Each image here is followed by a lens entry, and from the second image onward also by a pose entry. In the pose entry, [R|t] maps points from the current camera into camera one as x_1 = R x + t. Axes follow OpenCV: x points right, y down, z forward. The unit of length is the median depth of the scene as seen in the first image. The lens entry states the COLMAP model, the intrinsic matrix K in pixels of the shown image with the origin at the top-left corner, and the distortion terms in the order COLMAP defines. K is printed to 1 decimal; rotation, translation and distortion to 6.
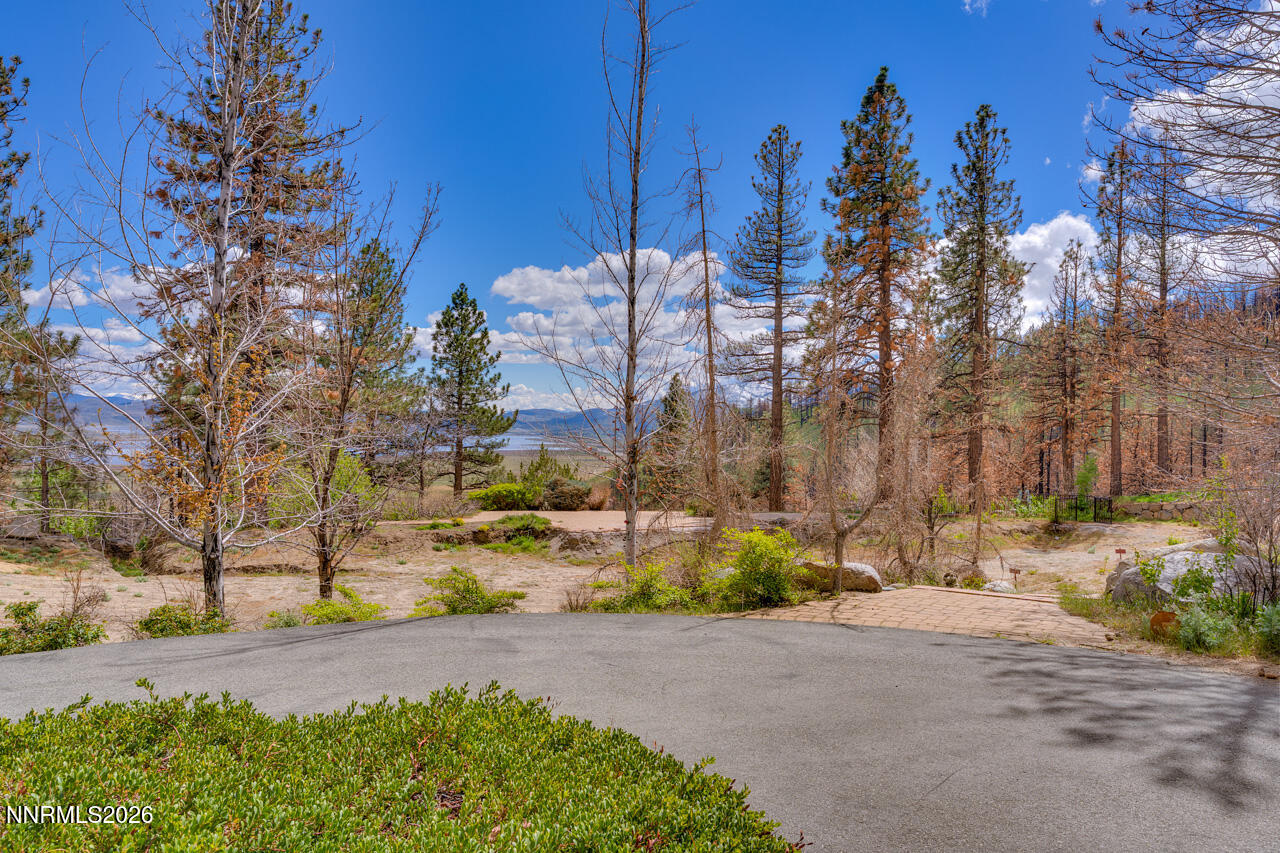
lens RADIAL K [[606.2, 0, 625.7], [0, 606.2, 423.4], [0, 0, 1]] dist [0.000528, -0.000143]
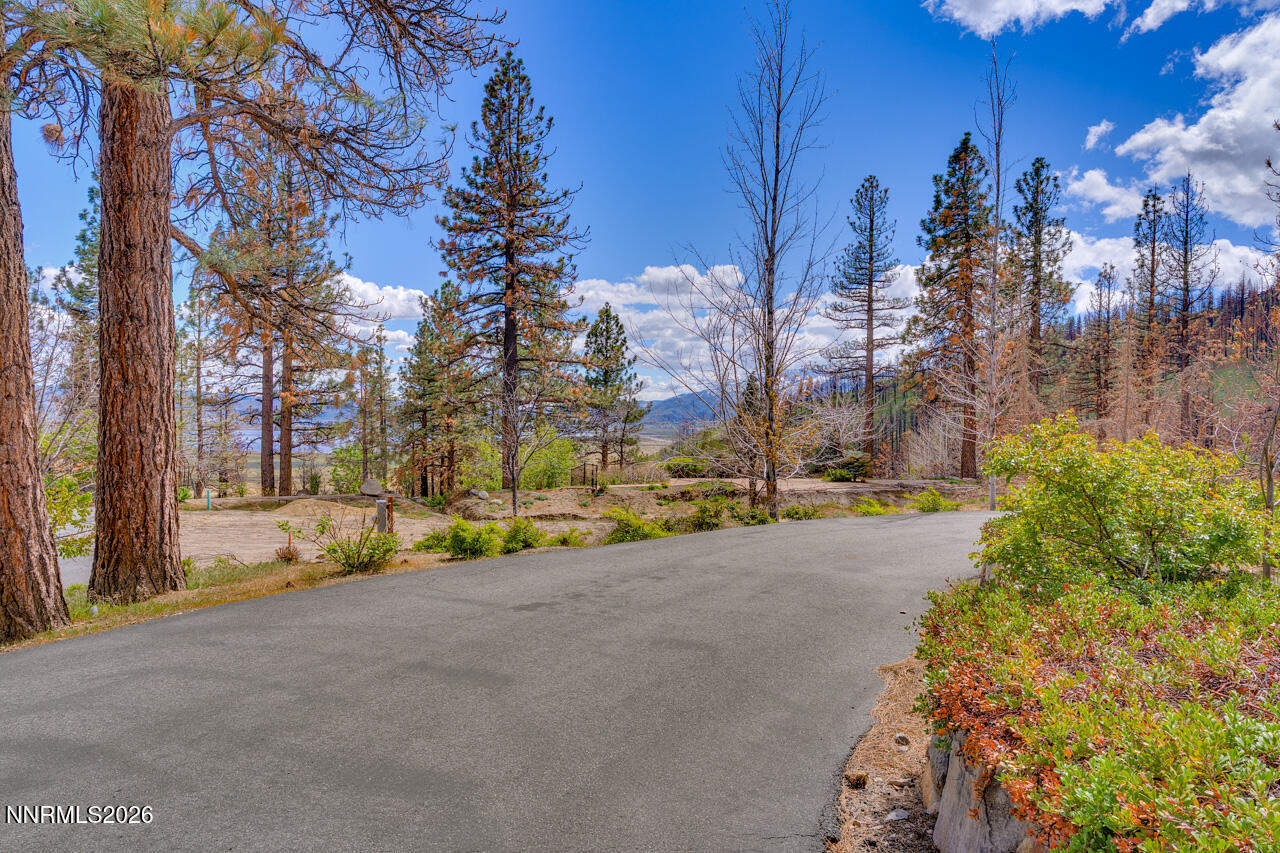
lens RADIAL K [[521.5, 0, 639.8], [0, 521.5, 417.2], [0, 0, 1]] dist [0.000325, -0.000005]
pose [[0.999642, -0.004607, -0.026342, -0.211166], [0.004781, 0.999967, 0.006547, 0.002797], [0.026311, -0.006671, 0.999632, -0.108769]]
